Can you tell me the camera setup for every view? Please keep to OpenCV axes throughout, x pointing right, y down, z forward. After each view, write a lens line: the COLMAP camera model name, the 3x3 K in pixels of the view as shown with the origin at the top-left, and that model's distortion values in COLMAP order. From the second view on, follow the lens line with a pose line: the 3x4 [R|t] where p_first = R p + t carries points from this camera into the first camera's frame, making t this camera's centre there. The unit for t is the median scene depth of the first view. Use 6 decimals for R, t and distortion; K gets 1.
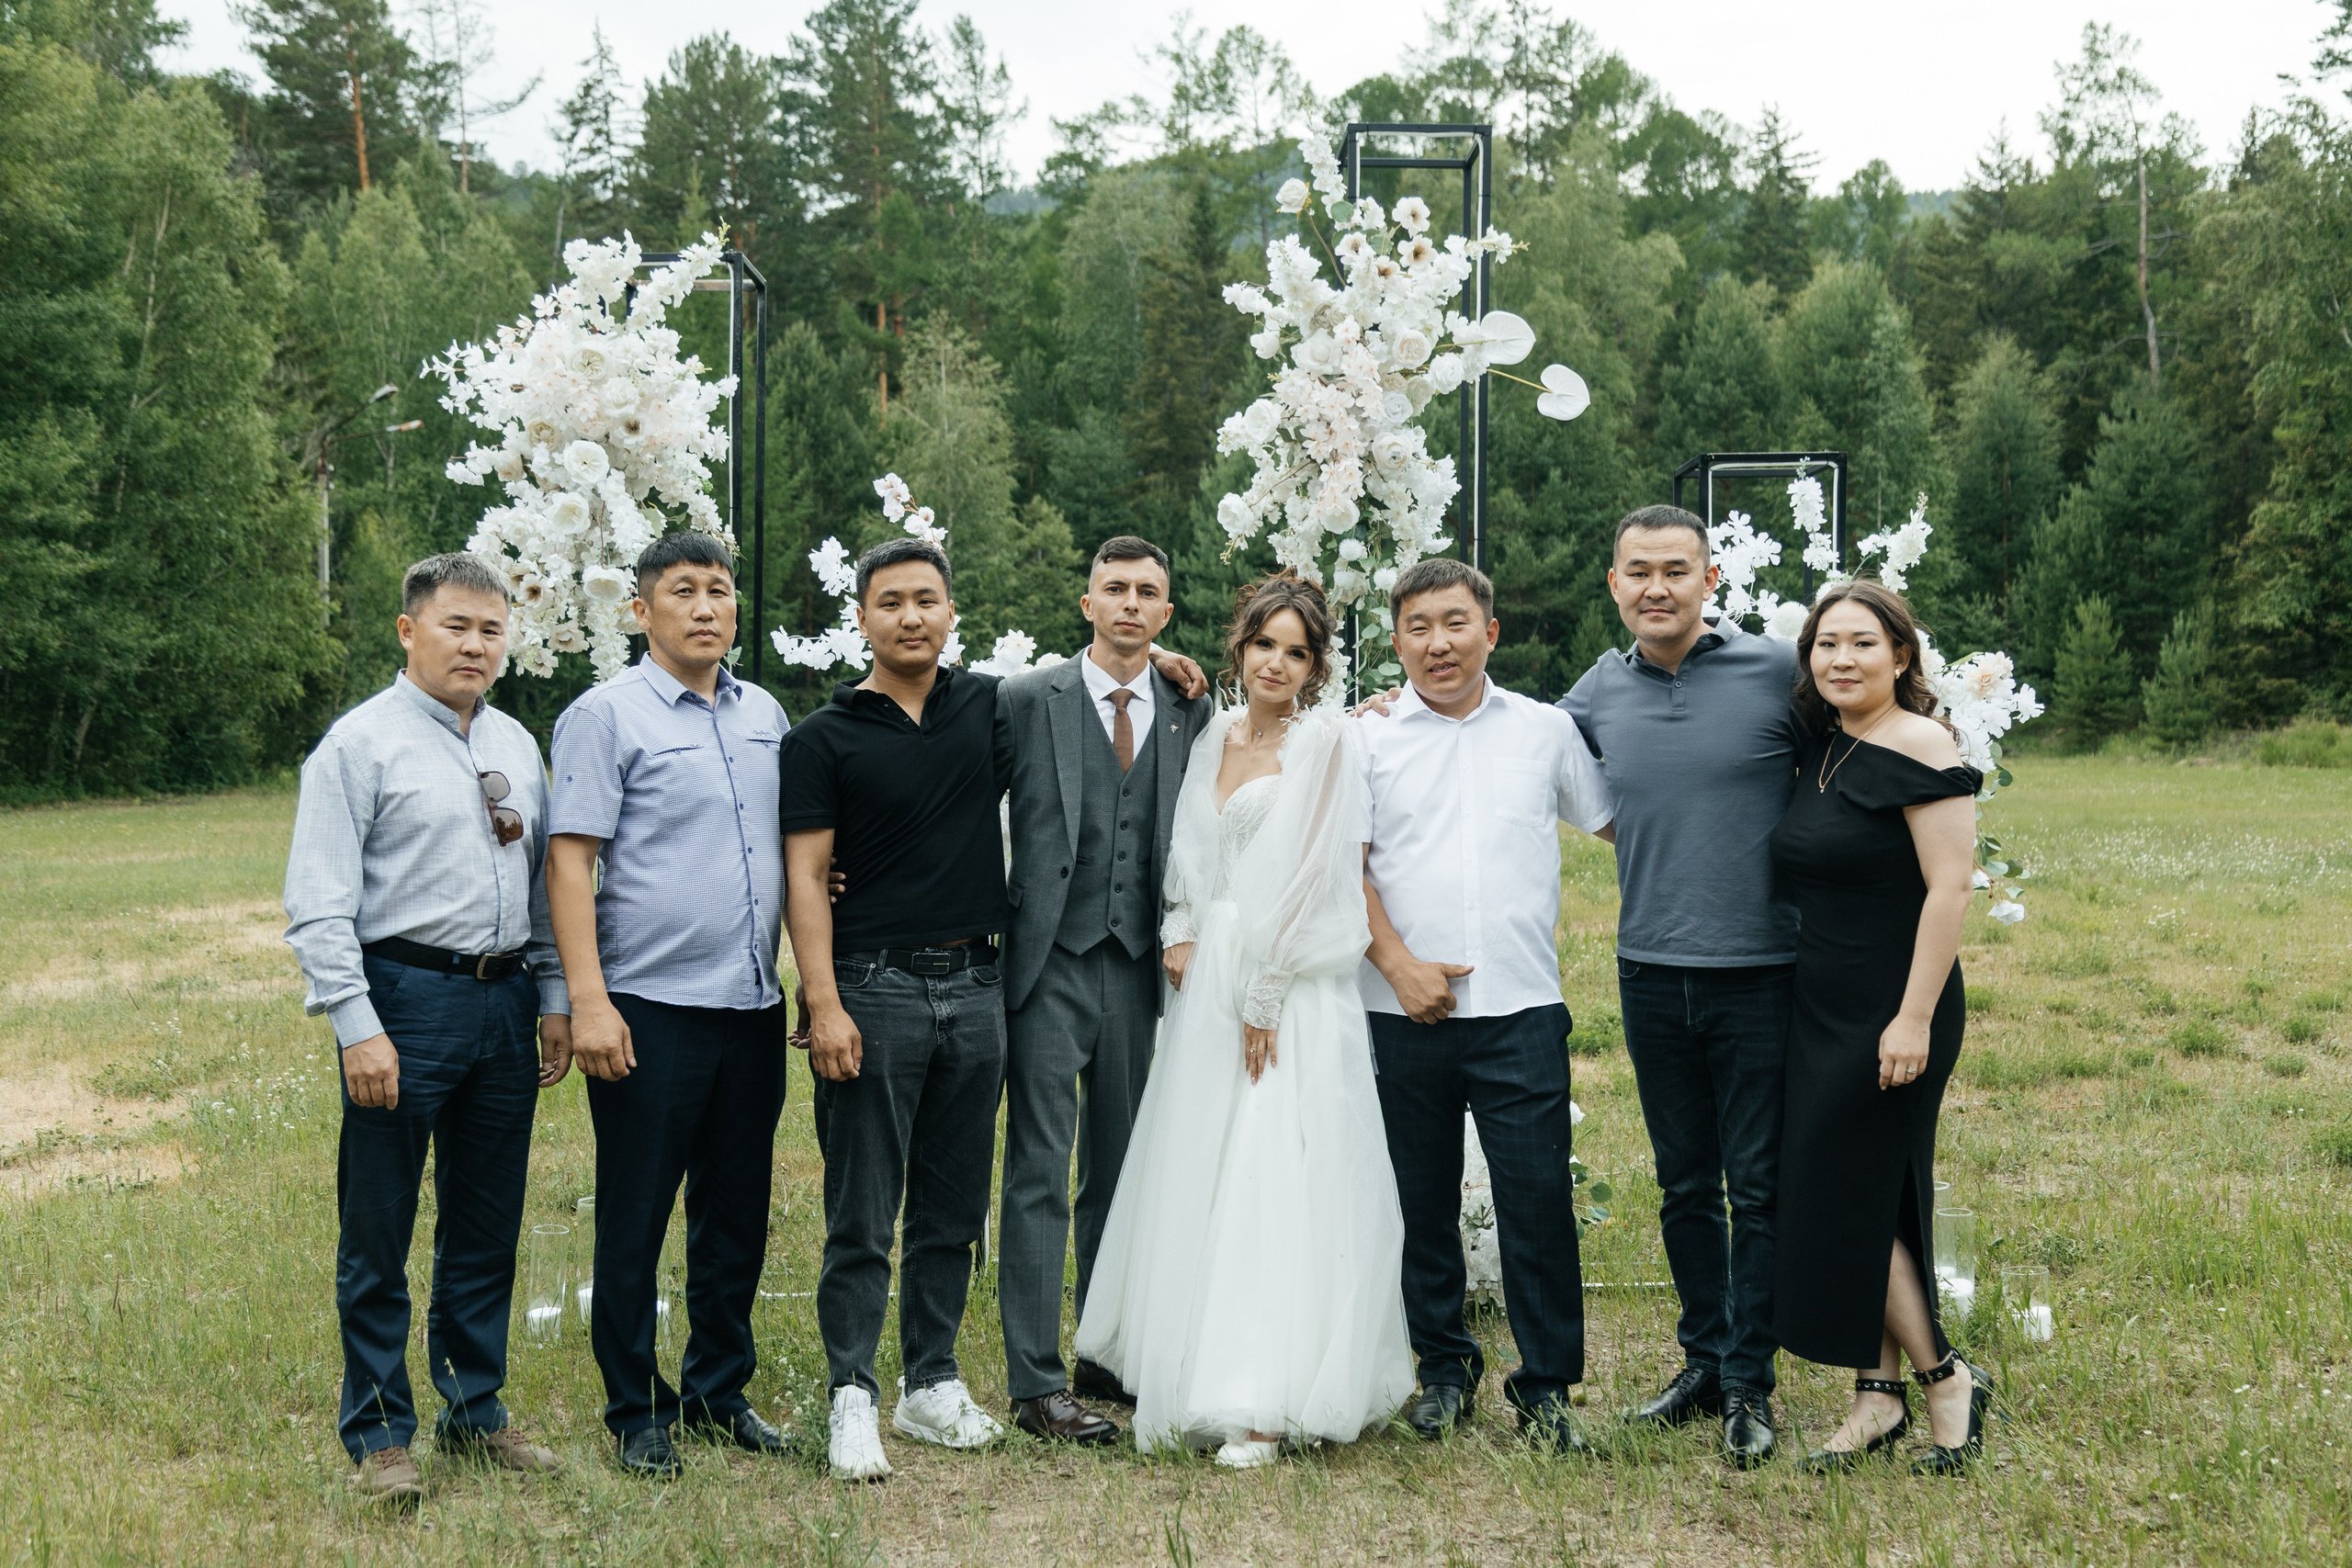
lens RADIAL K [[2496.0, 0, 1173.1], [0, 2496.0, 851.4], [0, 0, 1]] dist [0.025977, 0.000000]
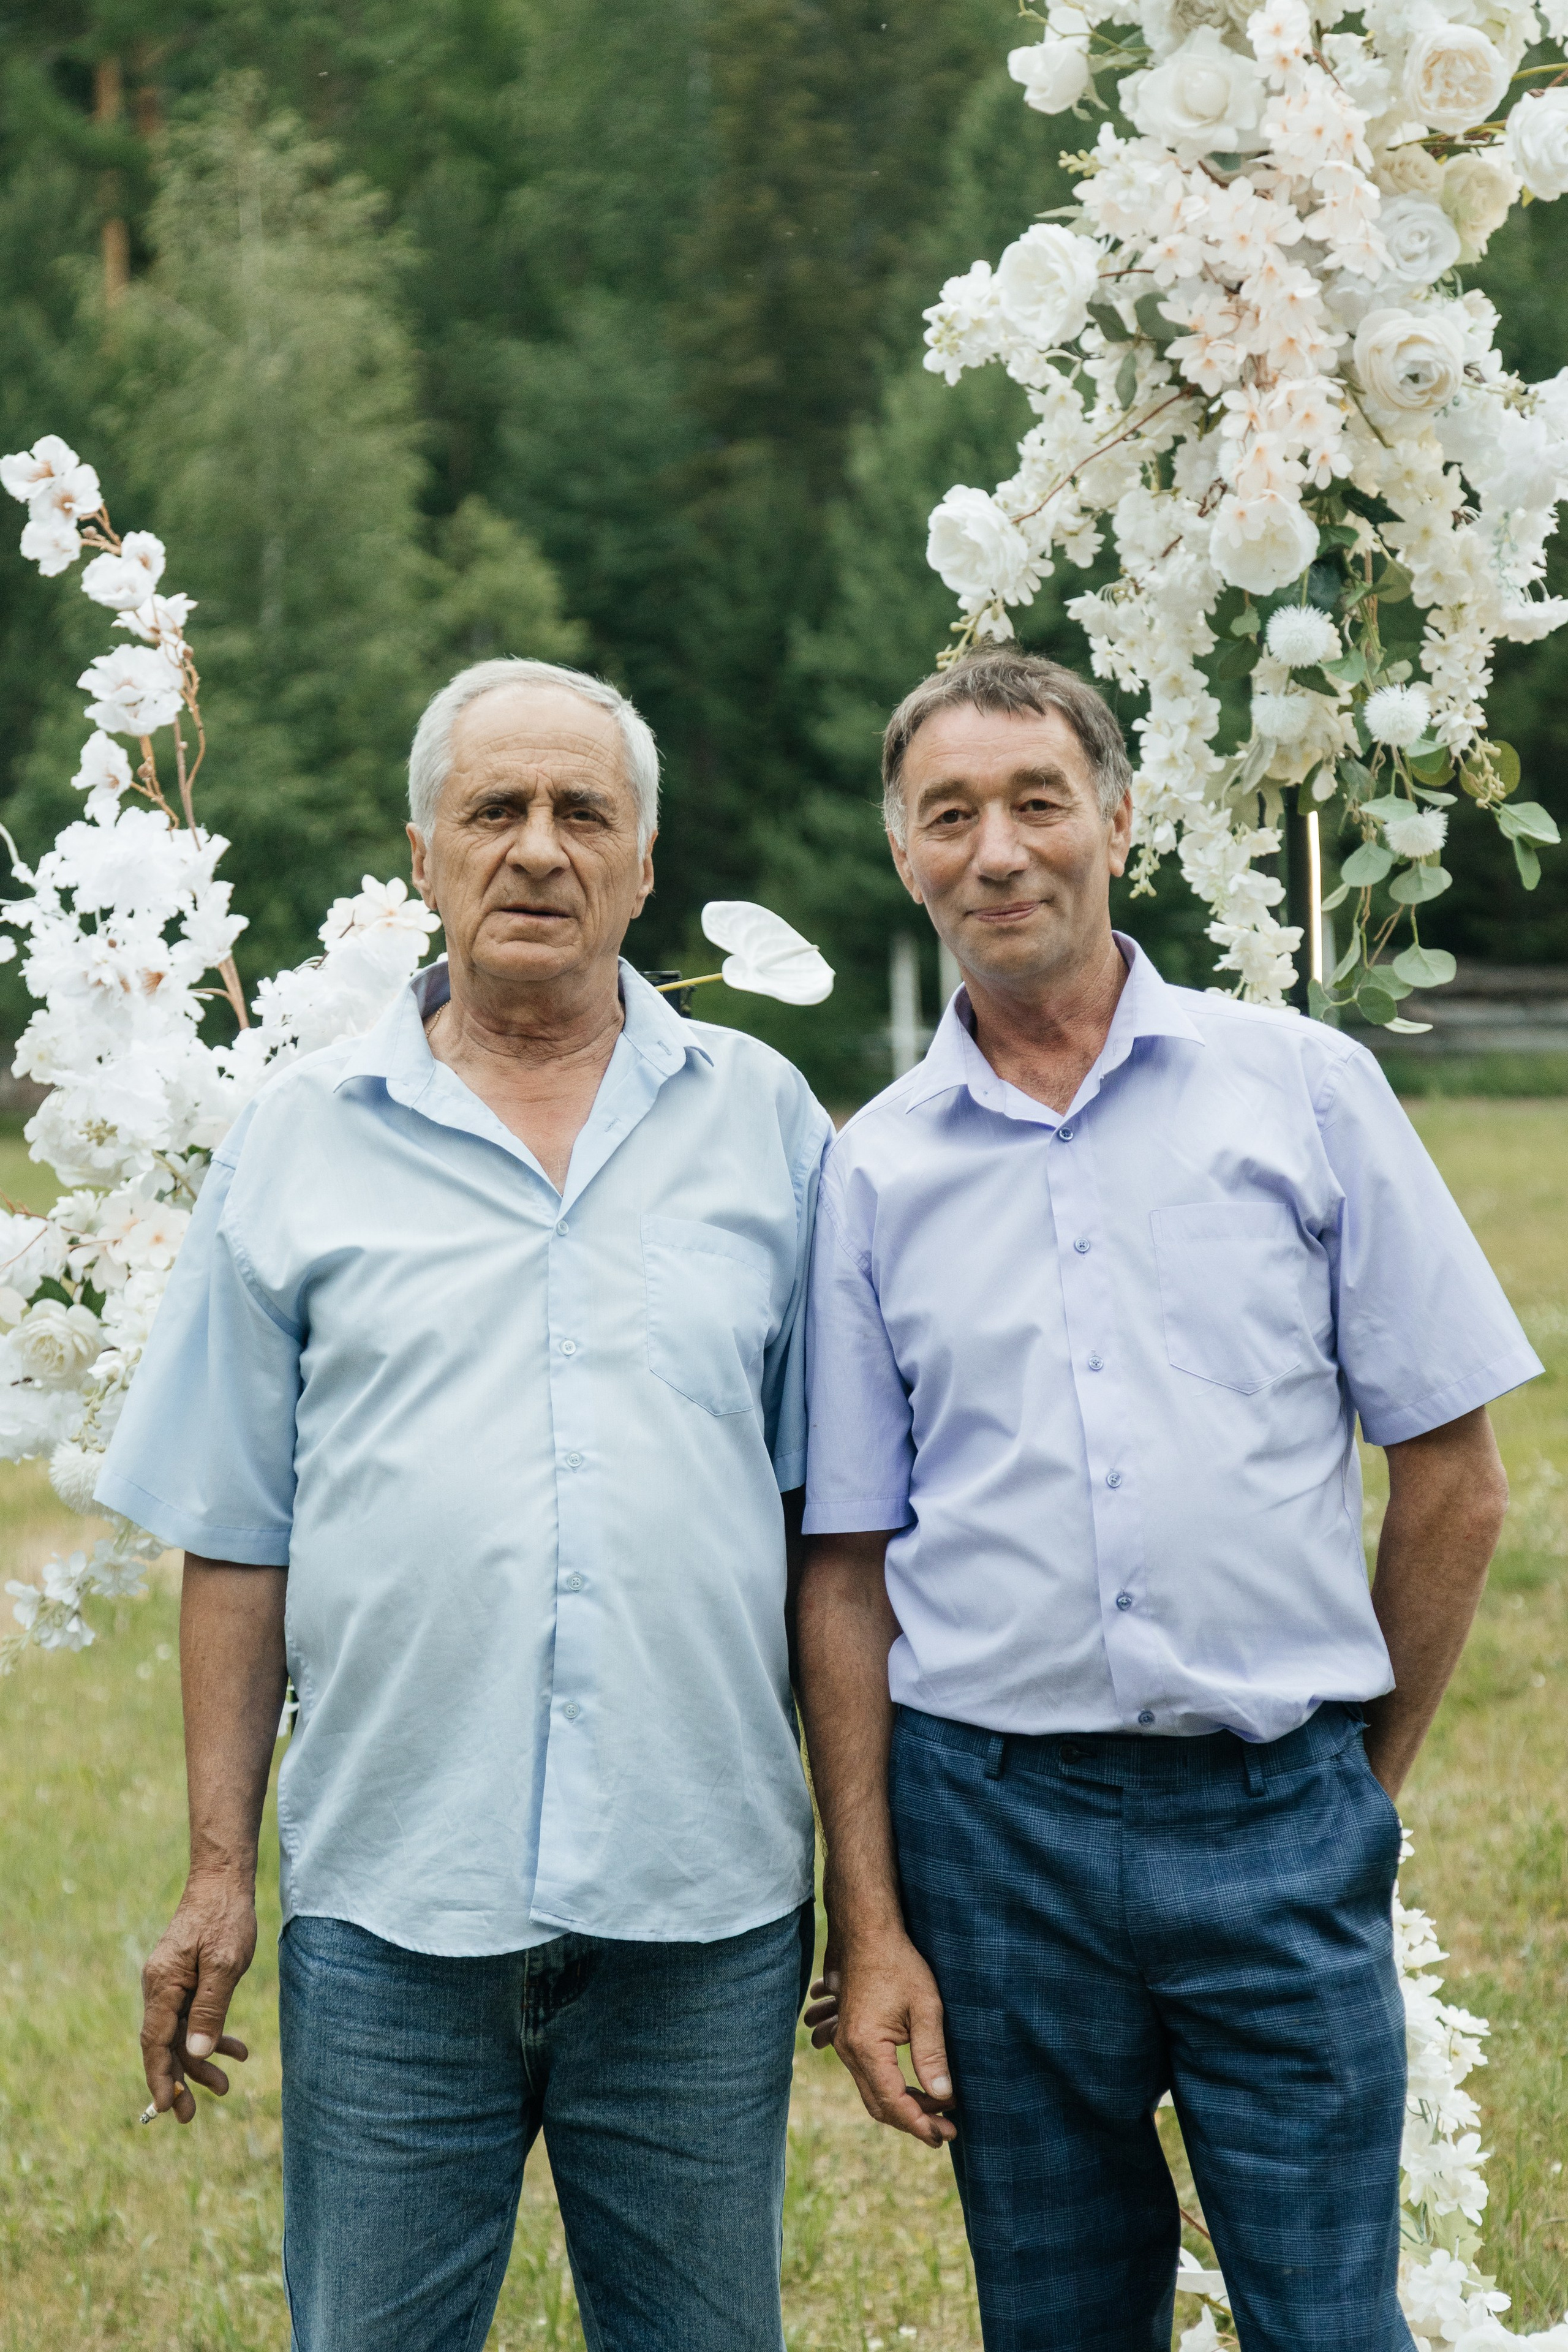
lens RADIAL K [[5782.5, 0, 804.9], [0, 5782.5, 1285.2], [0, 0, 1]] dist [0.023420, 0.000000]
pose [[0.999818, -0.019076, 0.000095, -0.002148], [0.019076, 0.999804, -0.005348, -0.022100], [0.000007, 0.005349, 0.999986, 0.152422]]
